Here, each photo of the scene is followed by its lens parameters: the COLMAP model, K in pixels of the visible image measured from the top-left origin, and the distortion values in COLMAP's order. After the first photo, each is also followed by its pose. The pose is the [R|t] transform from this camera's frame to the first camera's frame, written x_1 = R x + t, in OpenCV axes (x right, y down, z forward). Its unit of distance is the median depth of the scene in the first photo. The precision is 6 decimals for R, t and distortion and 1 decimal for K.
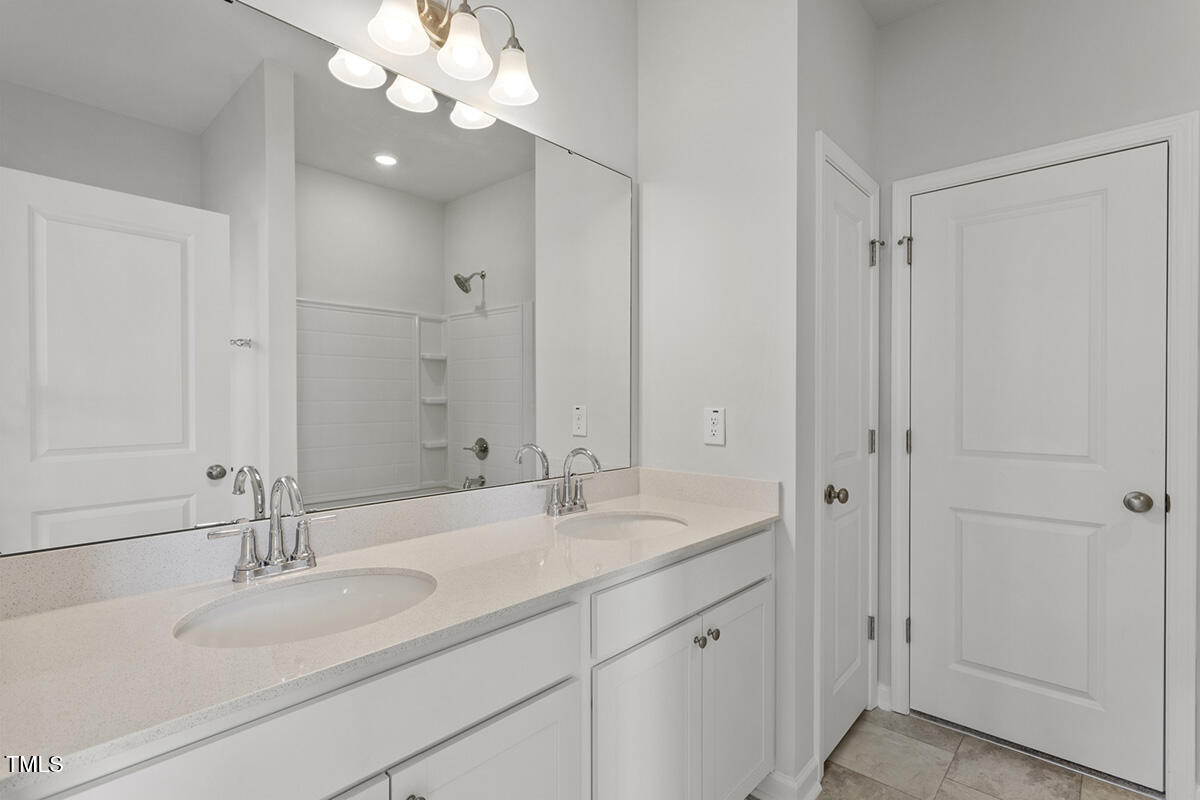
lens RADIAL K [[577.5, 0, 603.1], [0, 577.5, 402.3], [0, 0, 1]] dist [0.002433, 0.001671]
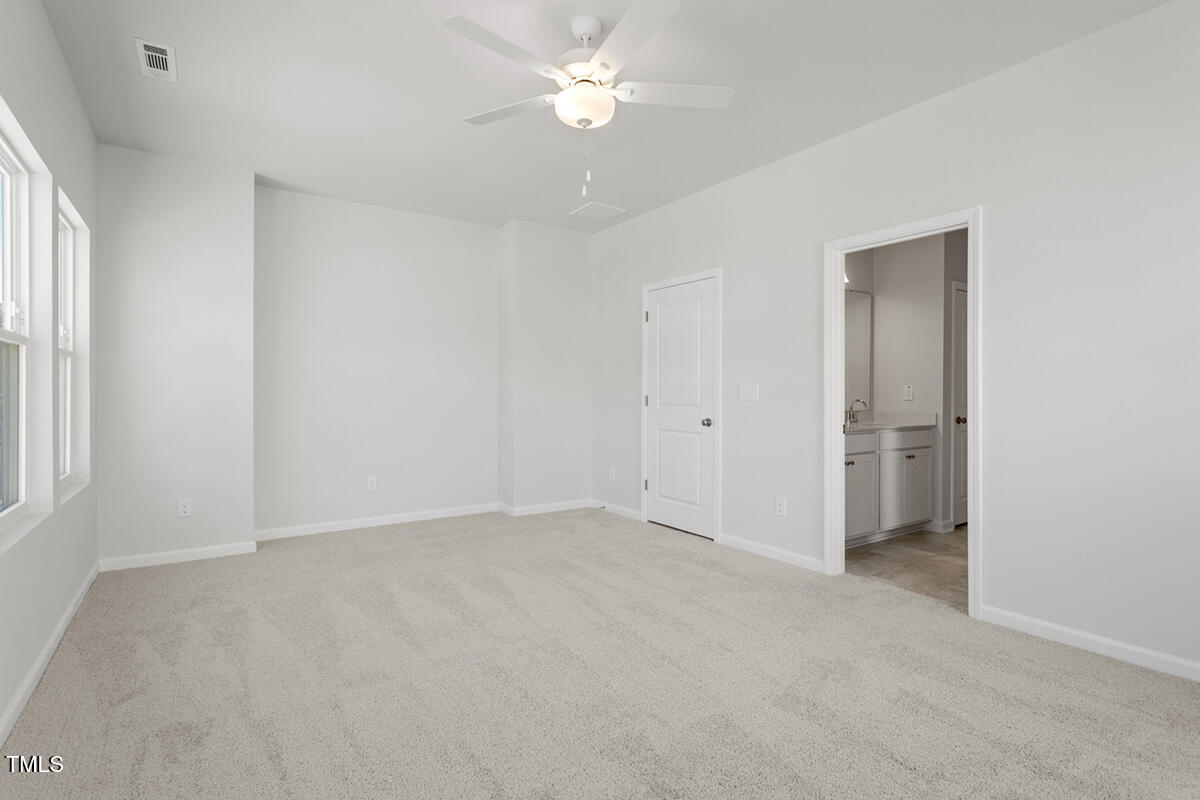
lens RADIAL K [[577.5, 0, 590.2], [0, 577.5, 397.3], [0, 0, 1]] dist [0.002433, 0.001671]
pose [[0.970030, 0.008418, -0.242838, -0.638340], [-0.005865, 0.999920, 0.011235, 0.043788], [0.242913, -0.009474, 0.970002, -2.114070]]
